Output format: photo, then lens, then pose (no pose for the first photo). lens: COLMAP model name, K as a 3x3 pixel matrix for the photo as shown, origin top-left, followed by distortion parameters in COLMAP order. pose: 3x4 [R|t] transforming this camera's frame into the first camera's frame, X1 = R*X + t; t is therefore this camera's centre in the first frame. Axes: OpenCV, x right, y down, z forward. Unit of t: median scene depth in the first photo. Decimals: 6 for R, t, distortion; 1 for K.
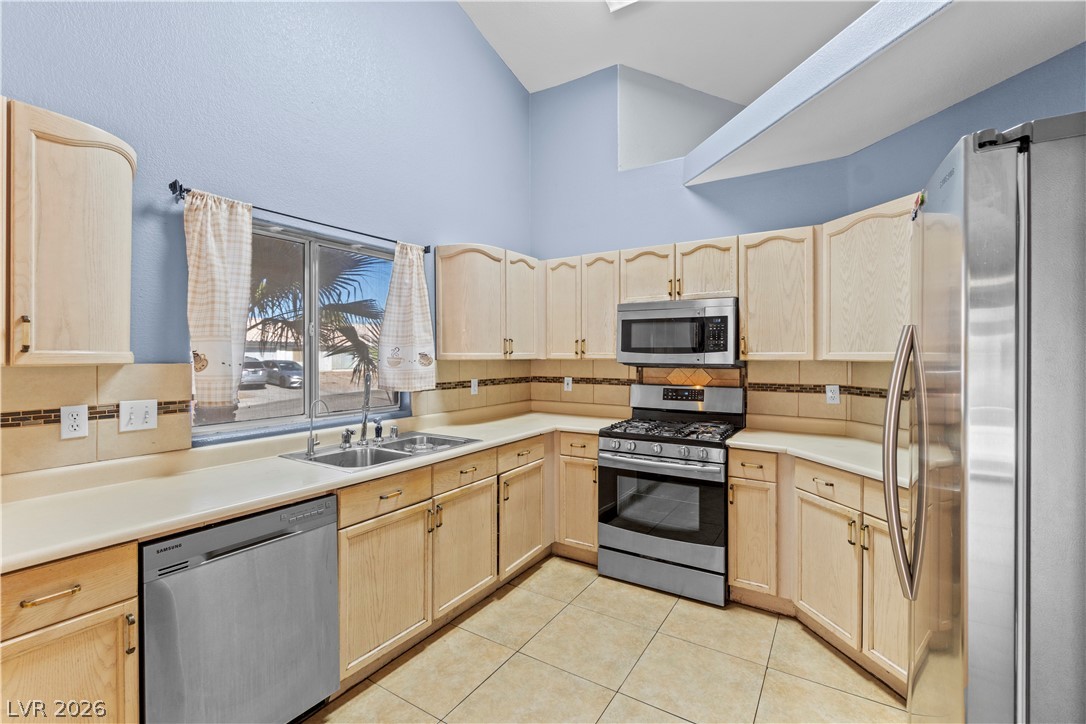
lens RADIAL K [[474.3, 0, 539.1], [0, 474.3, 359.3], [0, 0, 1]] dist [-0.001102, -0.000266]
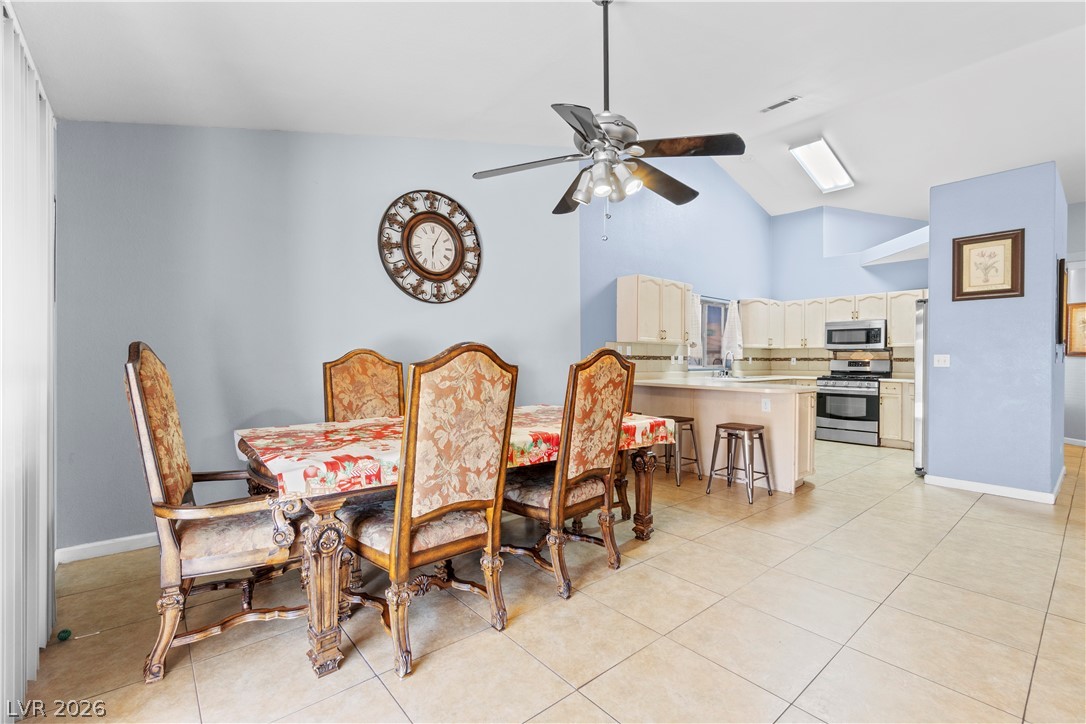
lens RADIAL K [[473.4, 0, 539.2], [0, 473.4, 363.7], [0, 0, 1]] dist [-0.001300, -0.000101]
pose [[0.955838, 0.008543, -0.293769, -0.495606], [-0.009668, 0.999950, -0.002377, 0.100964], [0.293734, 0.005112, 0.955873, -1.621273]]
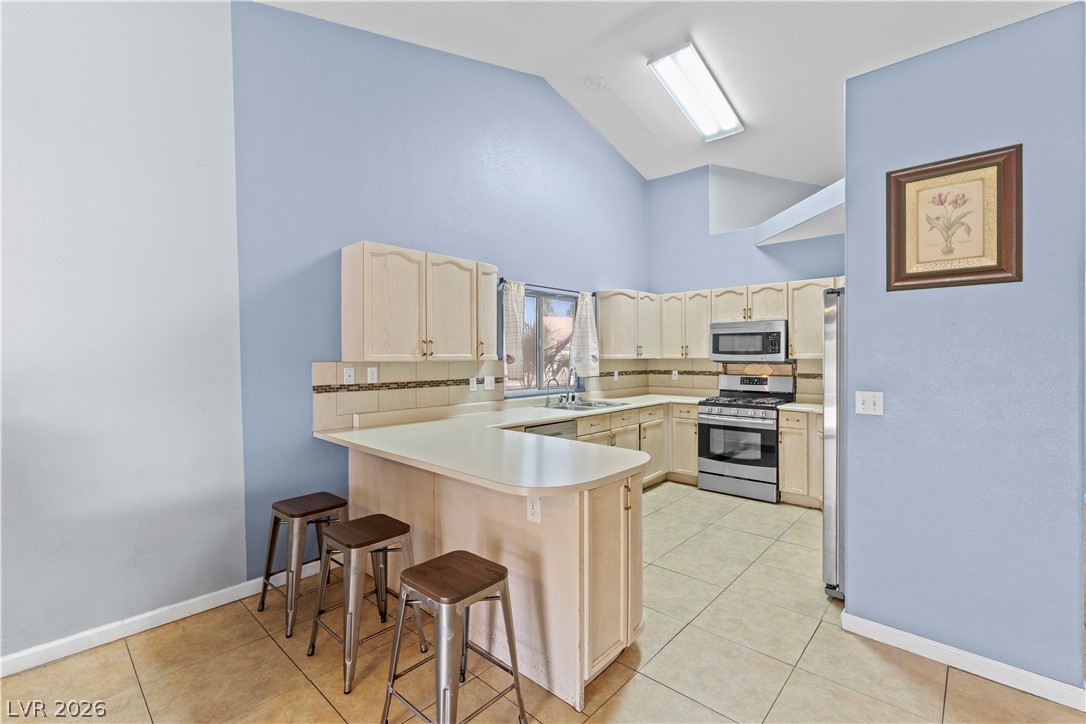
lens RADIAL K [[474.3, 0, 539.1], [0, 474.3, 359.3], [0, 0, 1]] dist [-0.001102, -0.000266]
pose [[0.985128, -0.001241, -0.171817, -0.135491], [0.000998, 0.999998, -0.001505, 0.005068], [0.171818, 0.001312, 0.985128, -0.718023]]
